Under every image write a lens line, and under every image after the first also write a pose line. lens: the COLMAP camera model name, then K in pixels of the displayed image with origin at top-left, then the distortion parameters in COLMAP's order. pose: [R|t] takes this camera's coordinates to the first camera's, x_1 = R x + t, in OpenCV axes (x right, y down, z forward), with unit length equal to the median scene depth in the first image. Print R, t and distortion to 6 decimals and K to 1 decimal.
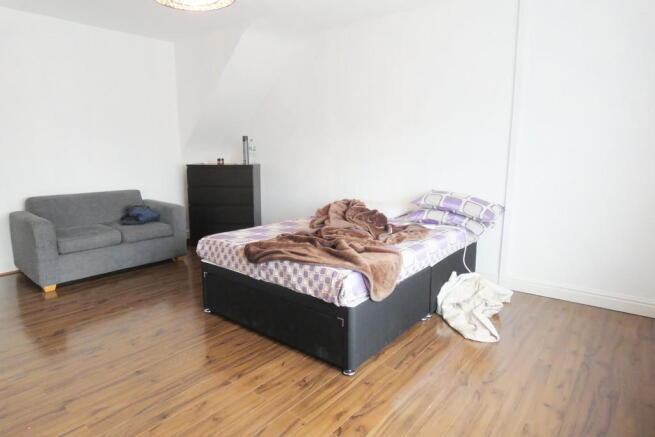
lens RADIAL K [[394.1, 0, 324.9], [0, 394.1, 209.3], [0, 0, 1]] dist [-0.002240, -0.001665]
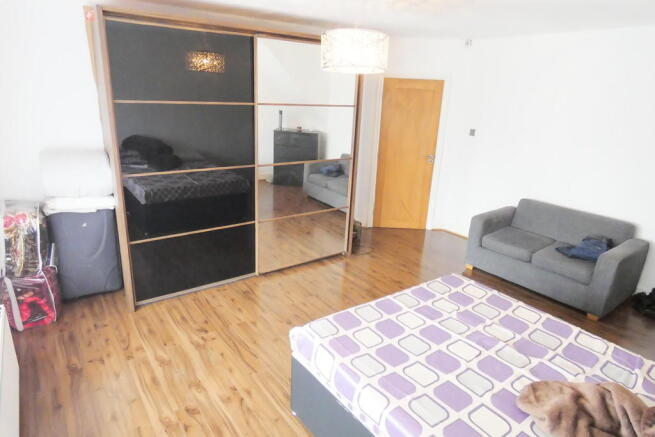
lens RADIAL K [[394.1, 0, 324.9], [0, 394.1, 209.3], [0, 0, 1]] dist [-0.002240, -0.001665]
pose [[-0.250083, 0.253346, -0.934491, 0.533349], [-0.182522, 0.935520, 0.302470, -0.256390], [0.950865, 0.246207, -0.187716, 0.673640]]
